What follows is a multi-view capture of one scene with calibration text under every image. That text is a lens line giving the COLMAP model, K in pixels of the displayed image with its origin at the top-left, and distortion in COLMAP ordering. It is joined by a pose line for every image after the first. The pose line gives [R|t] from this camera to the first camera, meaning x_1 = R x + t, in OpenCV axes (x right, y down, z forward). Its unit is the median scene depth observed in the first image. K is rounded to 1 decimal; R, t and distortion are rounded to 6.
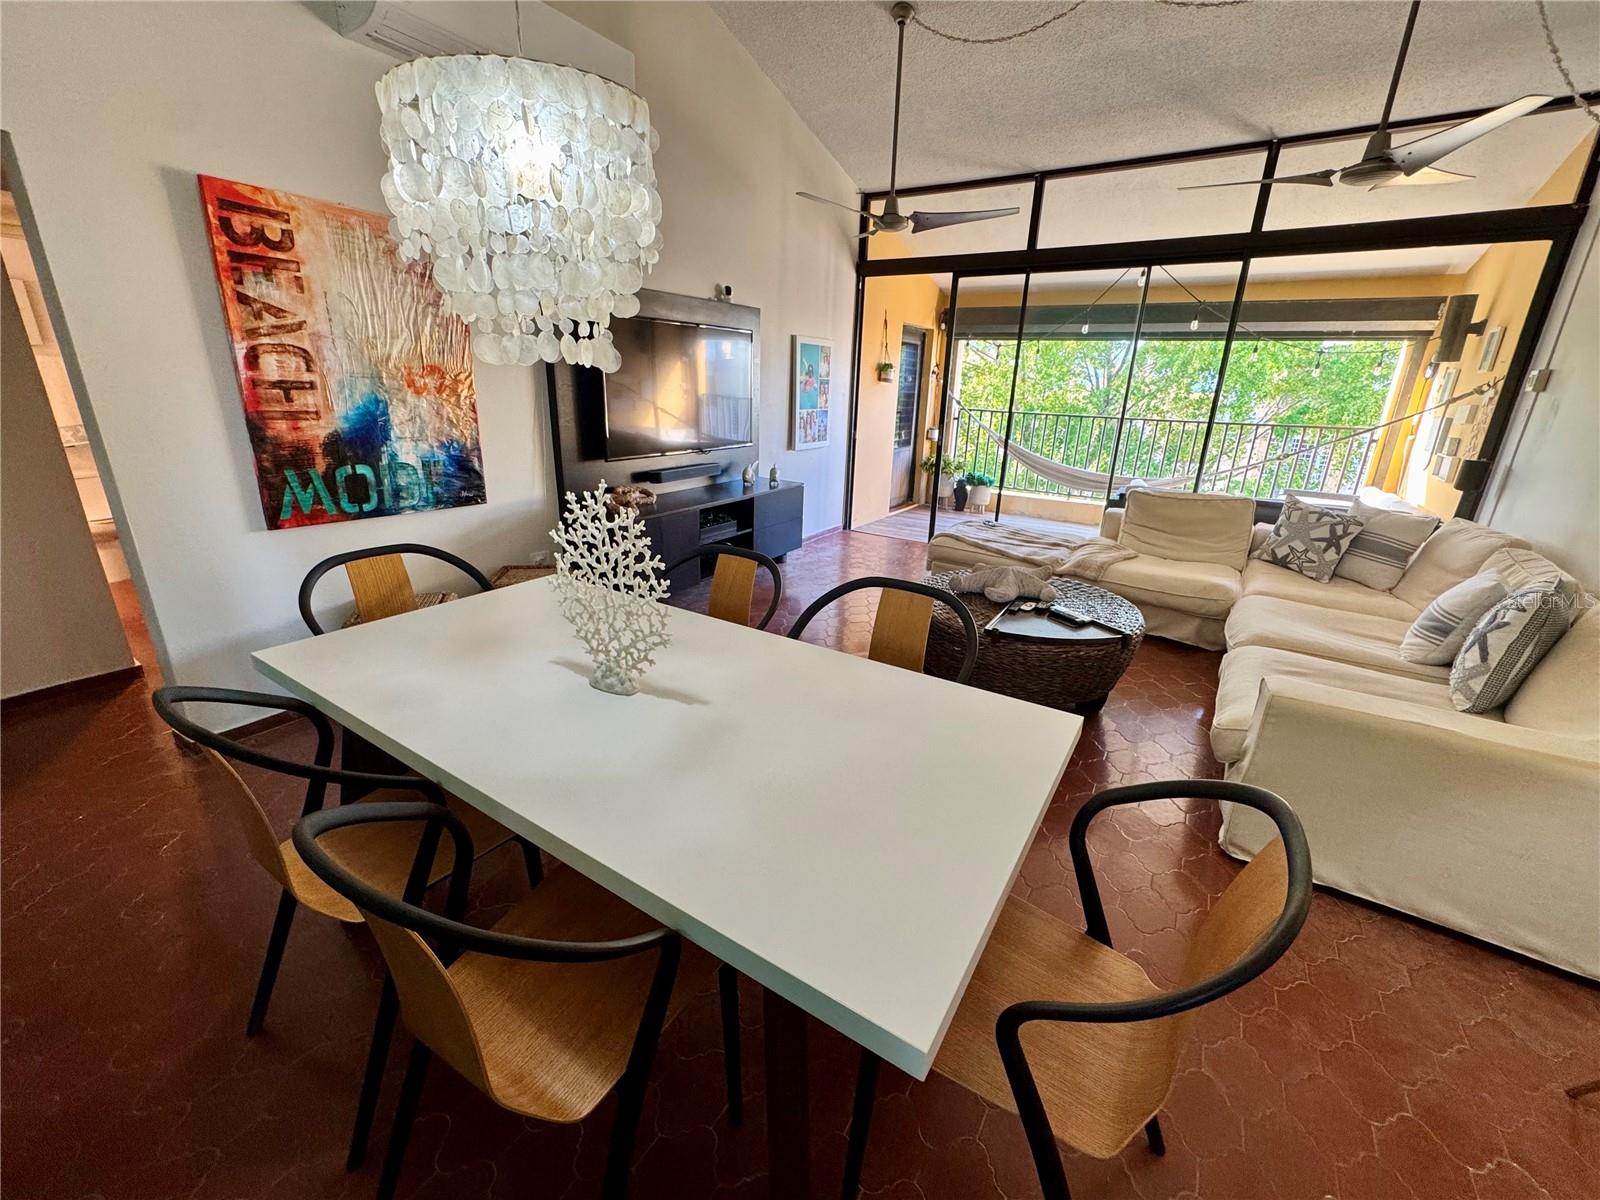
lens RADIAL K [[646.4, 0, 799.0], [0, 646.4, 597.7], [0, 0, 1]] dist [-0.003994, 0.000085]
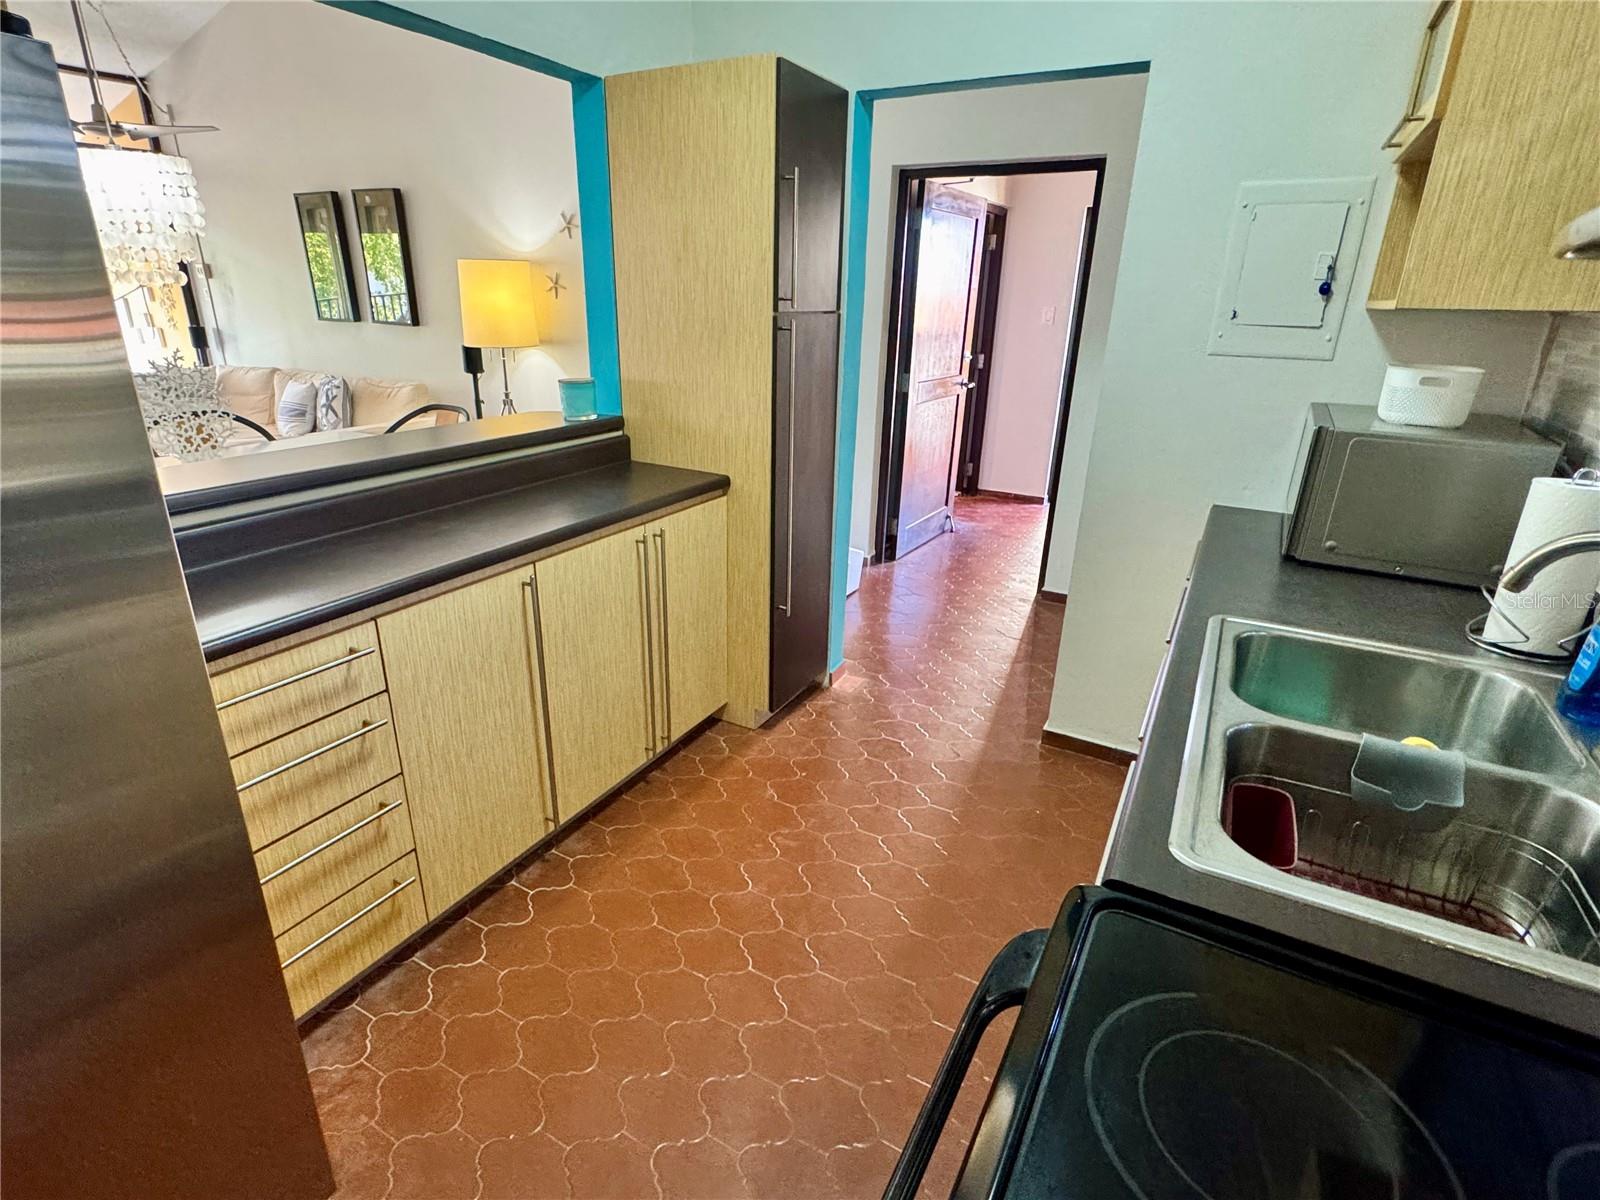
lens RADIAL K [[807.4, 0, 797.2], [0, 807.4, 599.2], [0, 0, 1]] dist [-0.001031, -0.001720]
pose [[-0.062918, -0.377834, 0.923733, -1.019088], [0.293690, 0.877574, 0.378958, 0.040999], [-0.953828, 0.295135, 0.055751, -0.234266]]
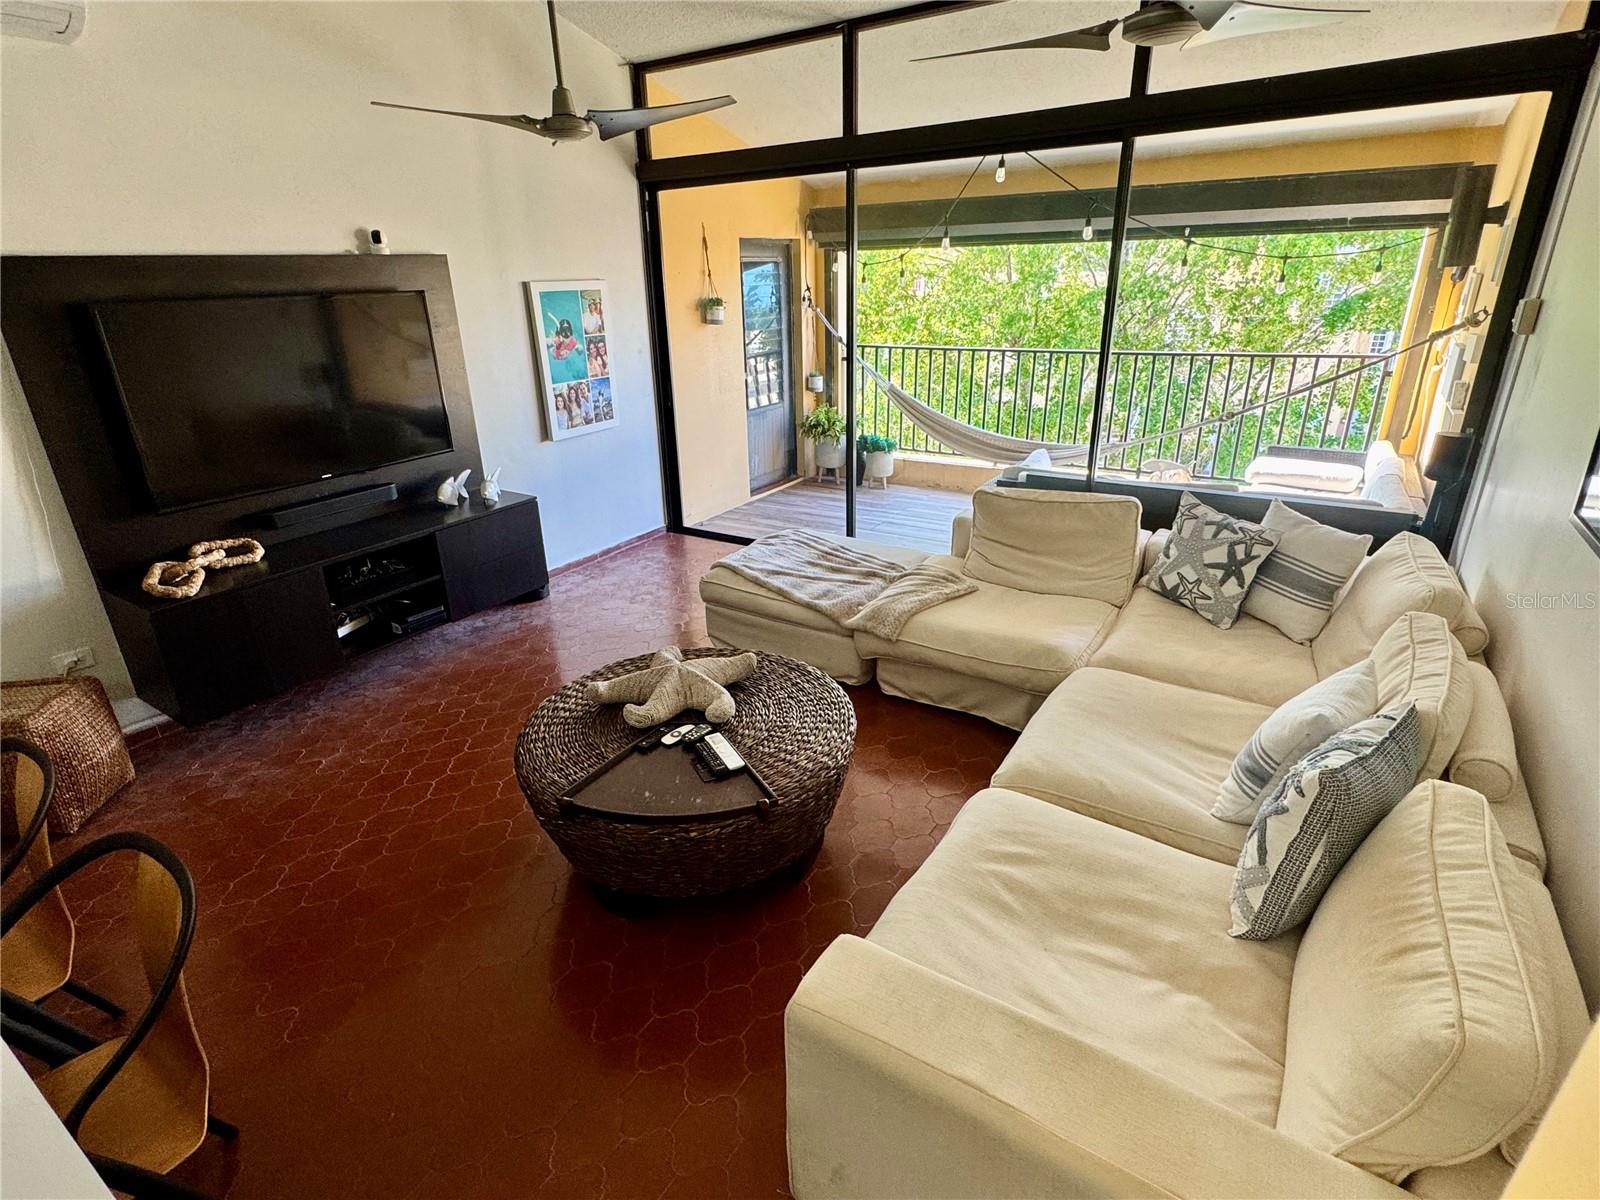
lens RADIAL K [[807.4, 0, 784.6], [0, 807.4, 594.9], [0, 0, 1]] dist [-0.001031, -0.001720]
pose [[0.998165, -0.050986, -0.032672, 0.406048], [0.052750, 0.997058, 0.055609, -0.139015], [0.029741, -0.057230, 0.997918, 0.146574]]
